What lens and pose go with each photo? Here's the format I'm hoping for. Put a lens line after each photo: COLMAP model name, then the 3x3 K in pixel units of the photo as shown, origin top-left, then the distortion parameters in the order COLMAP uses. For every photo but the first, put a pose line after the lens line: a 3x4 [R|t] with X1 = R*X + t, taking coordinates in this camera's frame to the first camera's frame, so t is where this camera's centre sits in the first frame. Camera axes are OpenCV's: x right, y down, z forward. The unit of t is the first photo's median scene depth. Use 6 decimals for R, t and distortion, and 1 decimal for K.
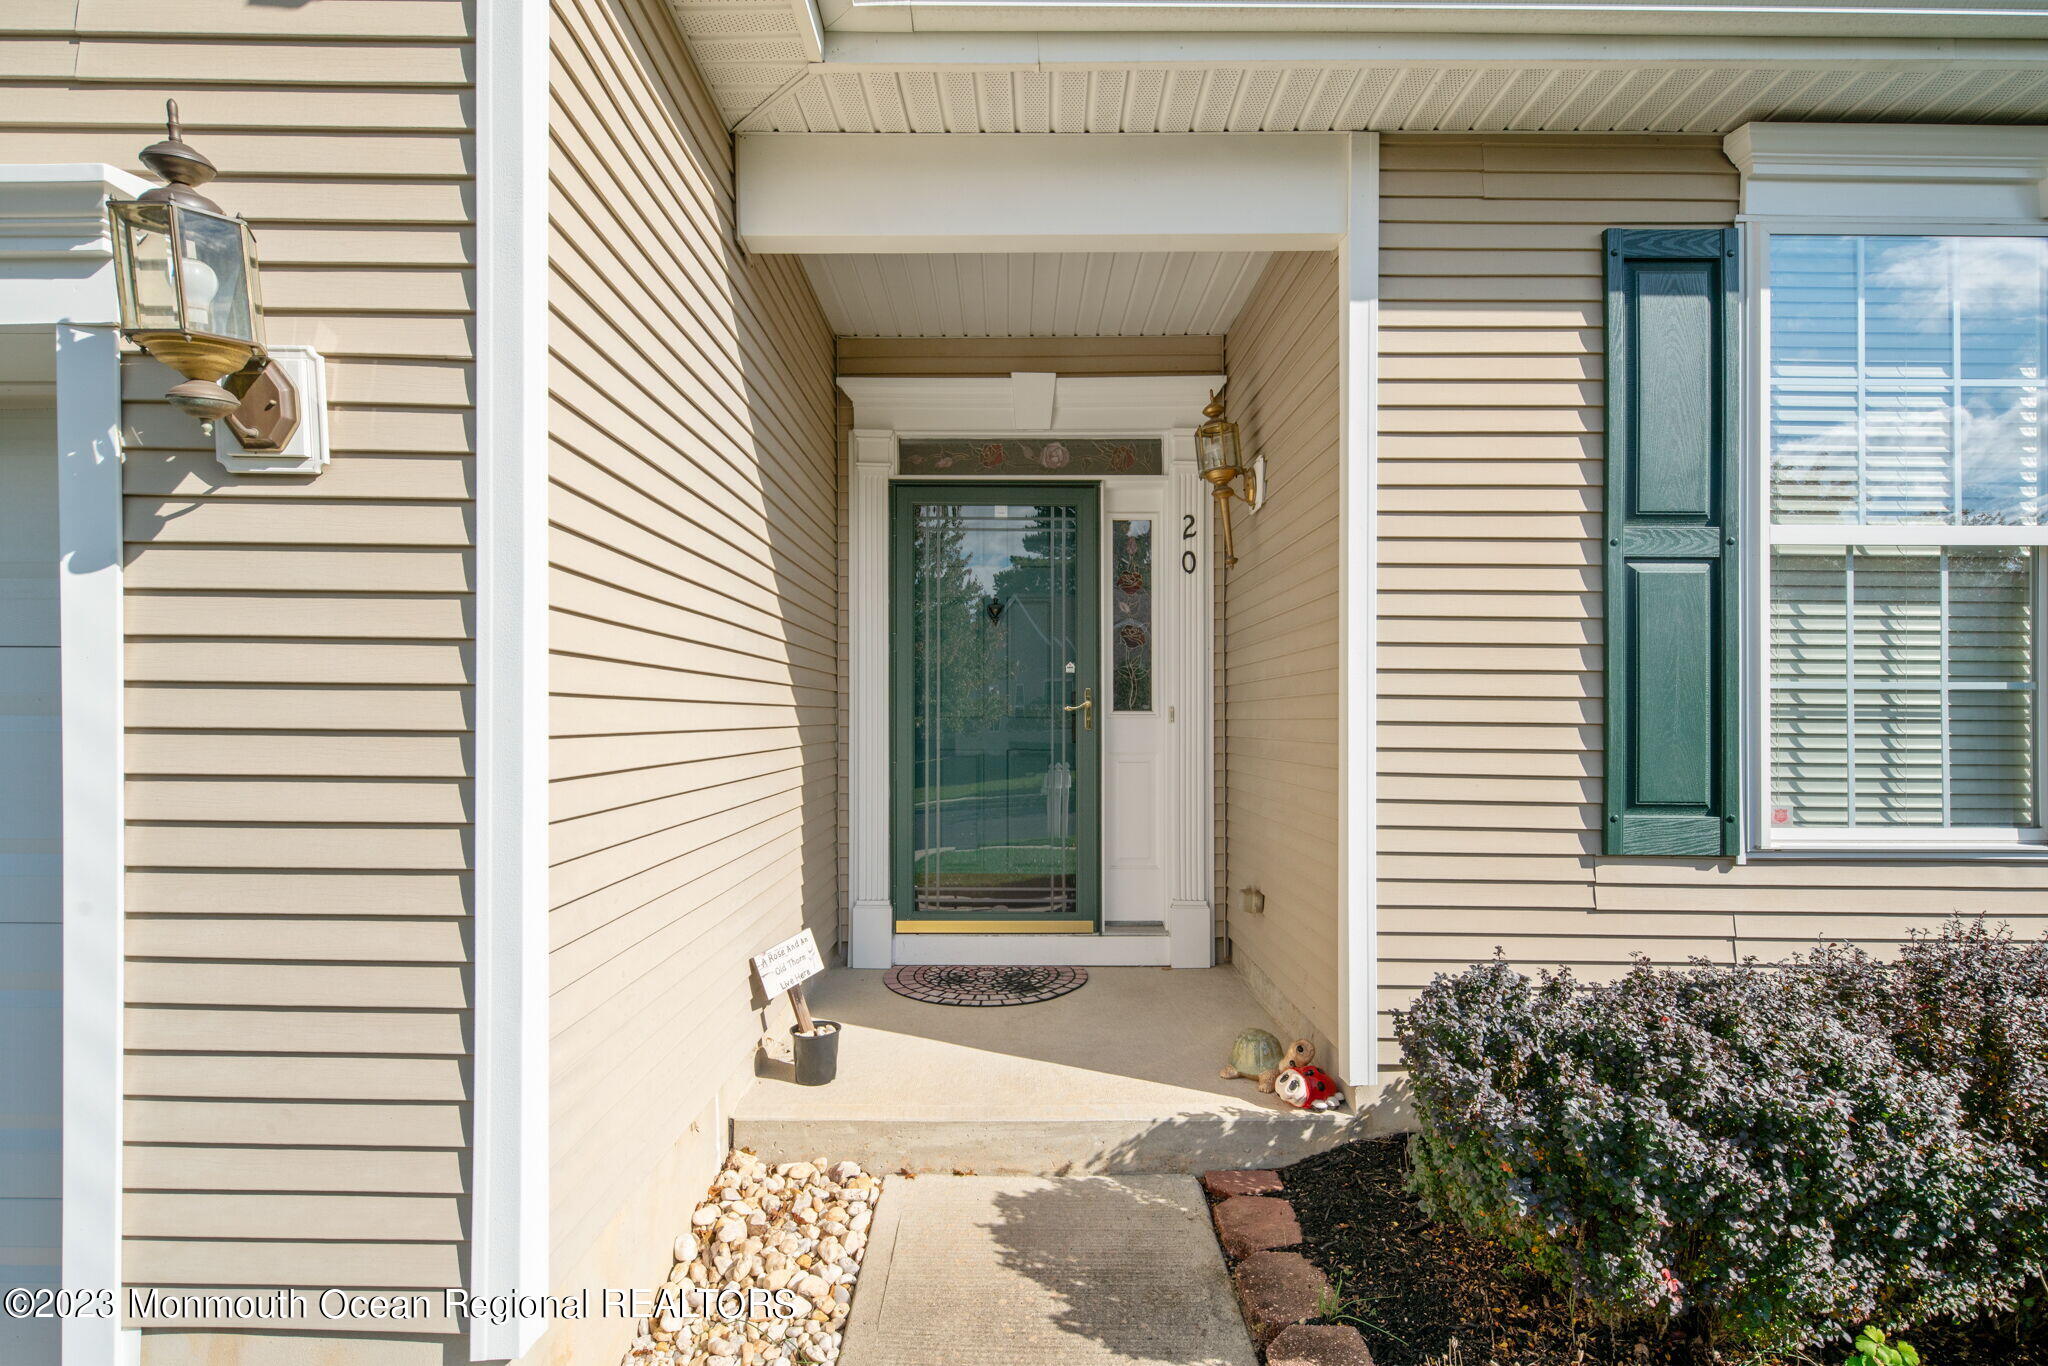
lens RADIAL K [[1006.9, 0, 1019.5], [0, 1006.9, 712.6], [0, 0, 1]] dist [0.000909, 0.007288]
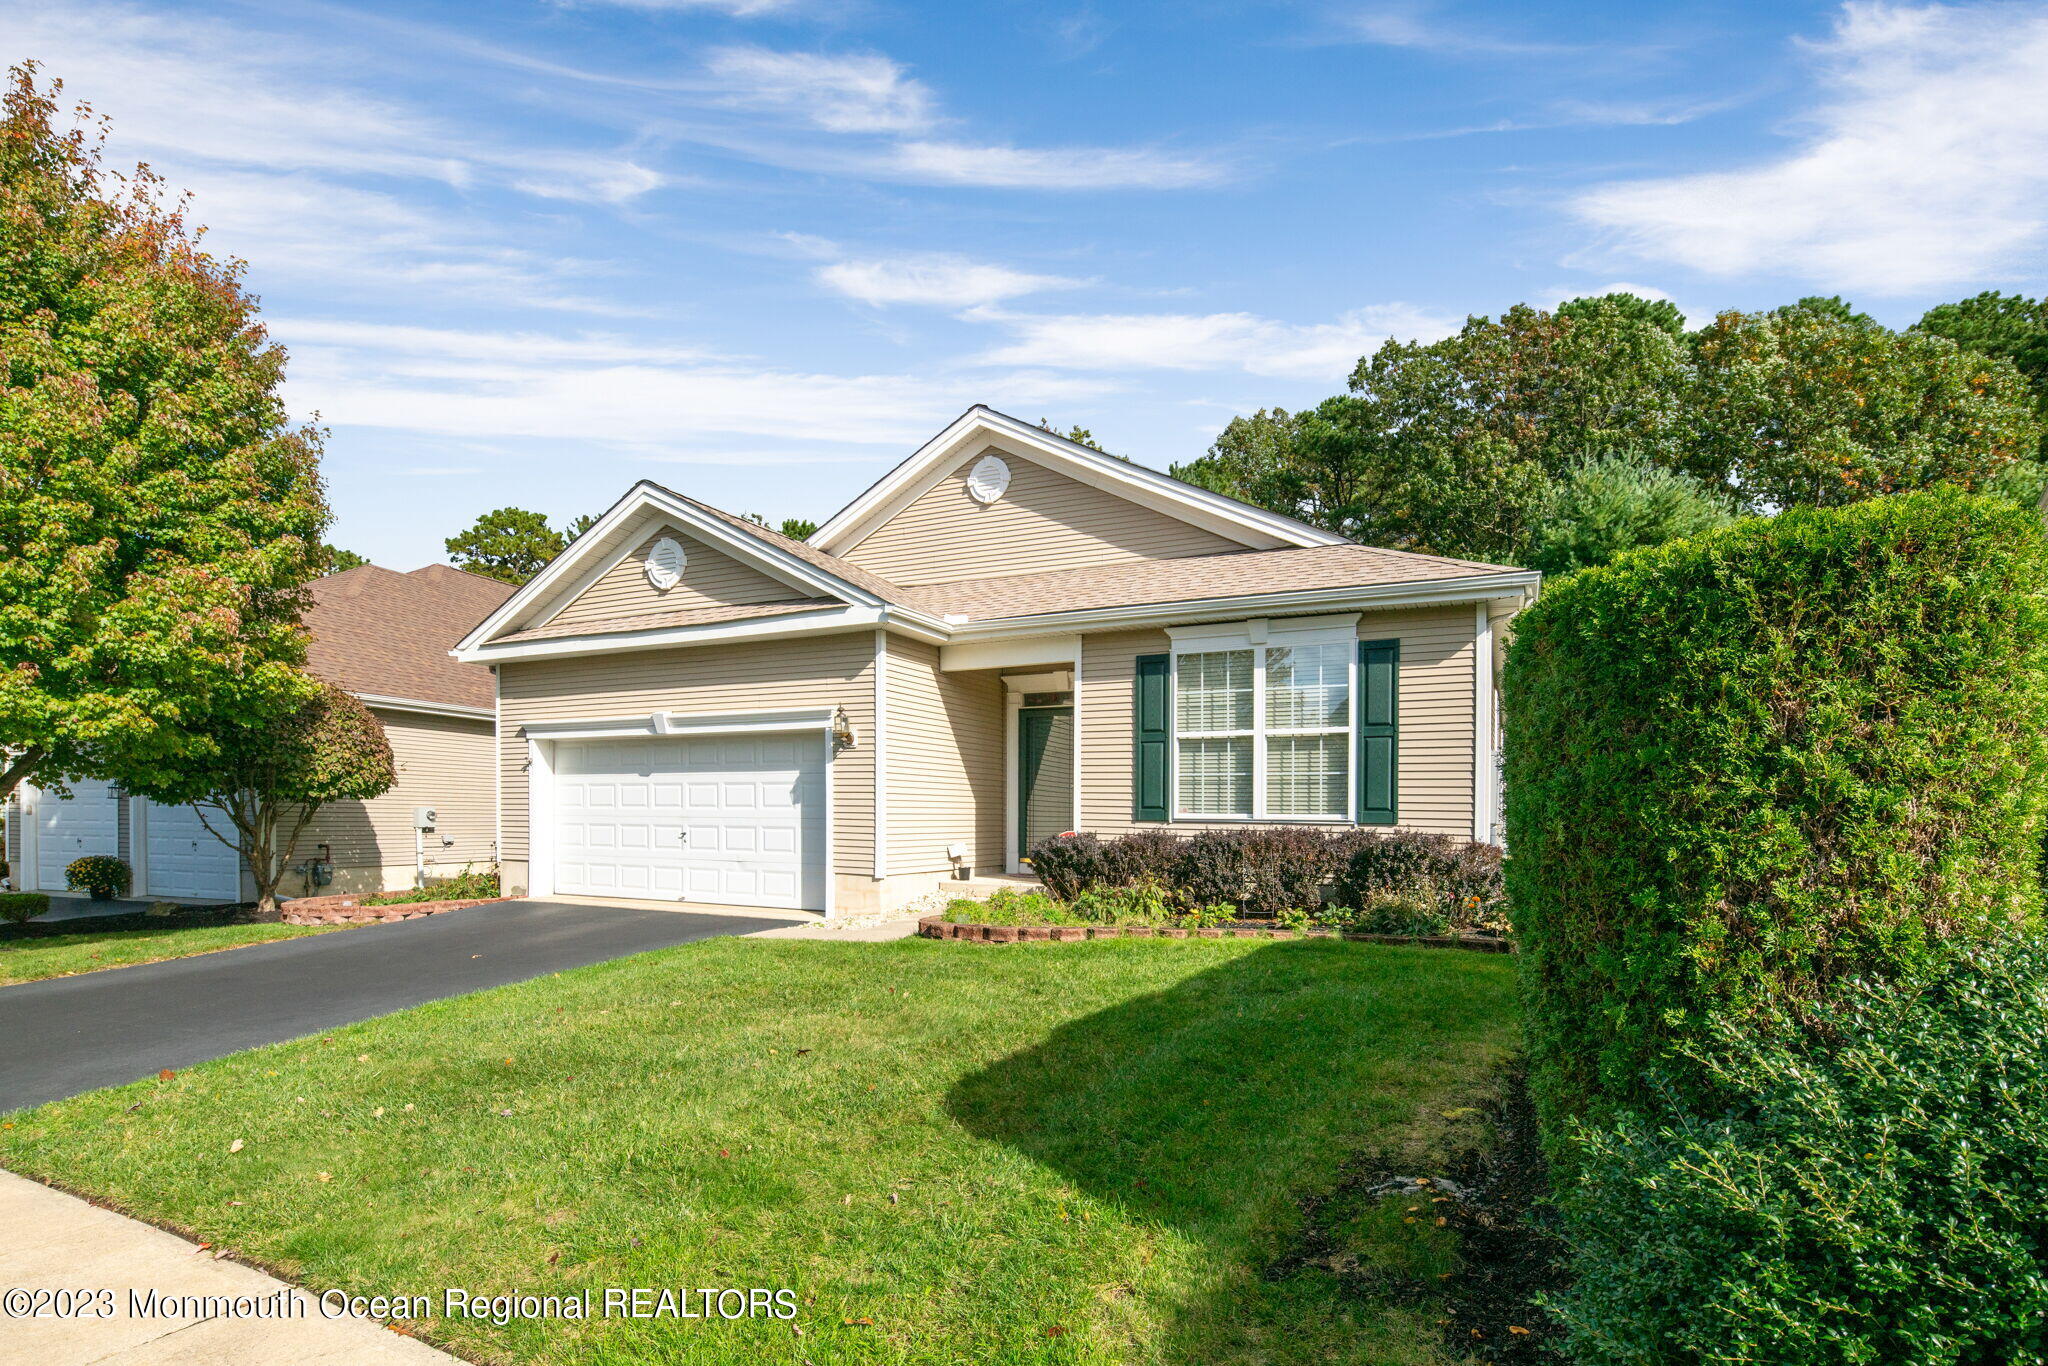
lens RADIAL K [[973.6, 0, 1017.3], [0, 973.6, 815.8], [0, 0, 1]] dist [0.000986, 0.000537]
pose [[0.893566, 0.005892, -0.448893, 1.816176], [-0.002493, 0.999964, 0.008163, 0.094413], [0.448925, -0.006175, 0.893548, -2.466447]]
